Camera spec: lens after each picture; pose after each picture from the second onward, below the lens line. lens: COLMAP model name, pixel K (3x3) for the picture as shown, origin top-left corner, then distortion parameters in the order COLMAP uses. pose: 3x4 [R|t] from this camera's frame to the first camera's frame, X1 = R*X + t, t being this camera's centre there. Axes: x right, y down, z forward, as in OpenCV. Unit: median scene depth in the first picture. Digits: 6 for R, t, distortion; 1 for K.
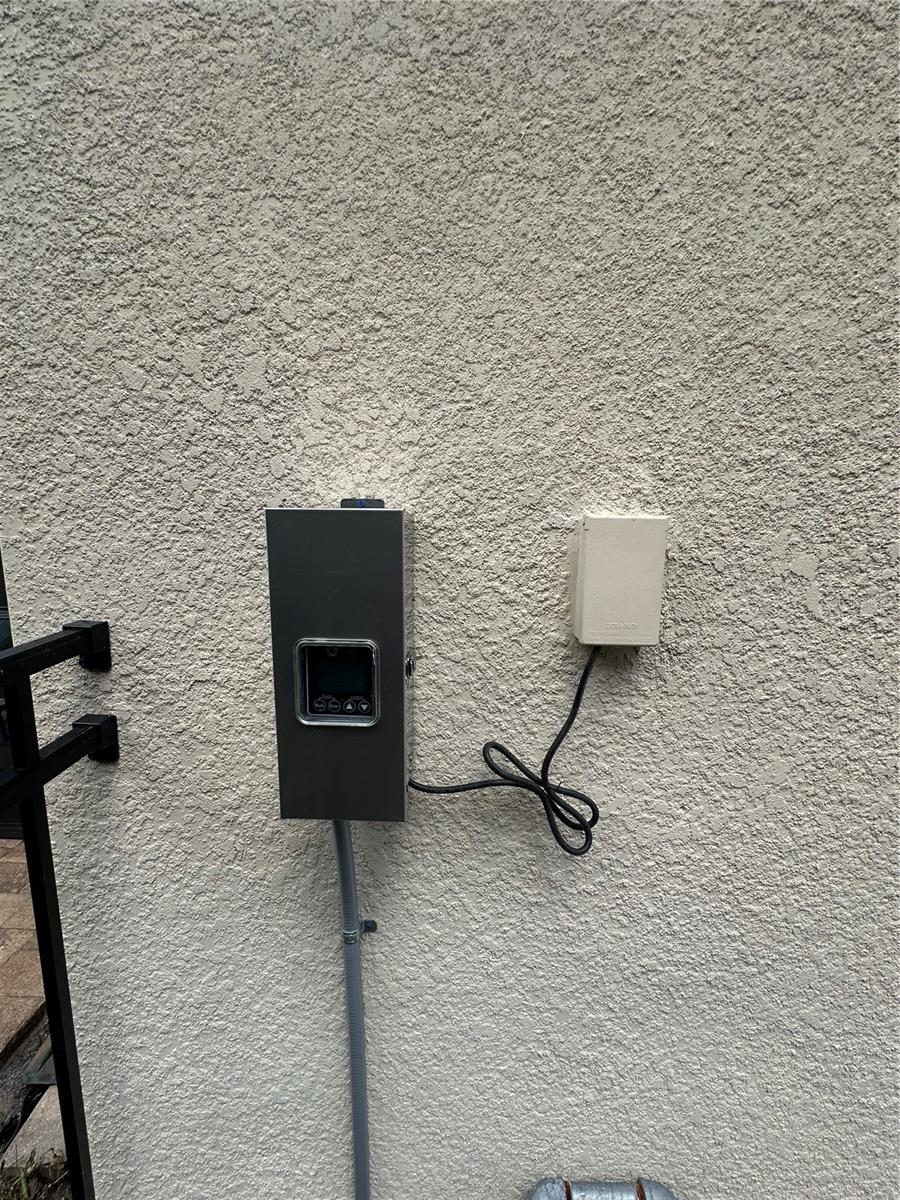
lens RADIAL K [[480.7, 0, 451.0], [0, 480.7, 597.4], [0, 0, 1]] dist [-0.001519, -0.000027]
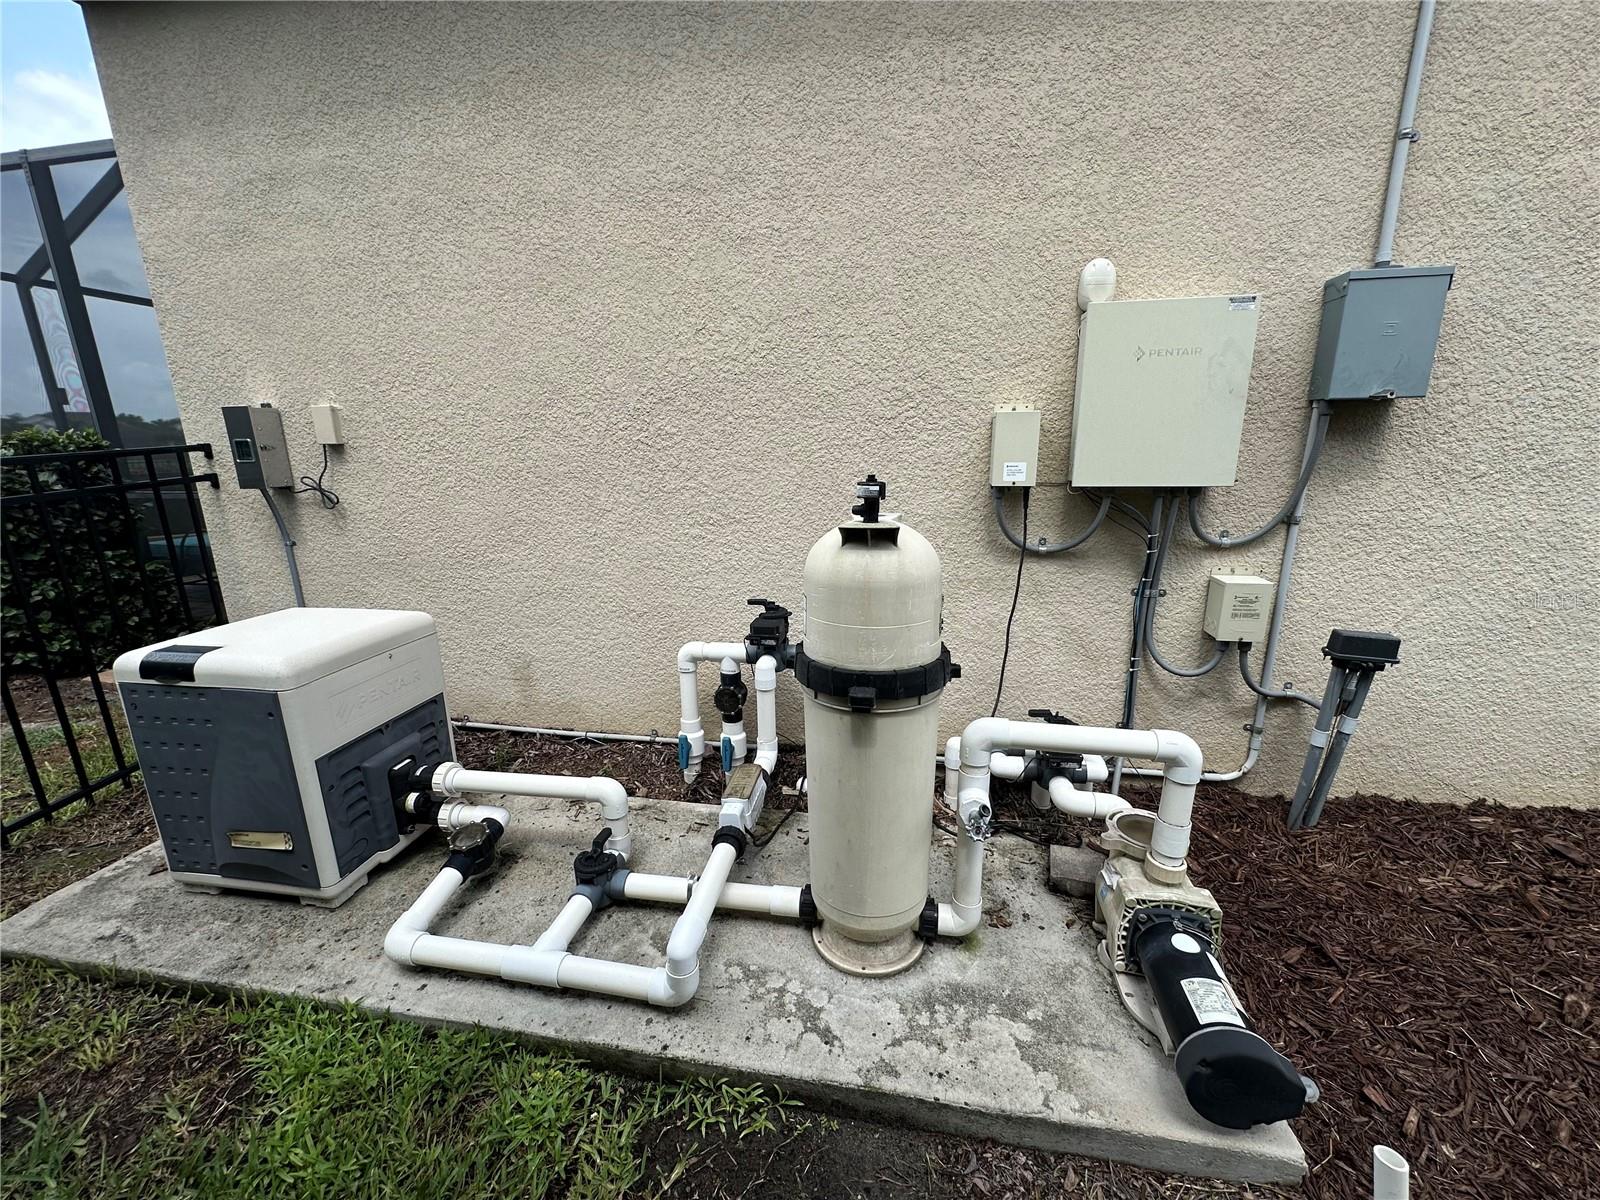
lens RADIAL K [[641.0, 0, 799.1], [0, 641.0, 603.0], [0, 0, 1]] dist [-0.001519, -0.000027]
pose [[0.986451, 0.018393, -0.163024, 4.355995], [-0.002464, 0.995244, 0.097378, 0.762041], [0.164040, -0.095657, 0.981805, -3.005932]]
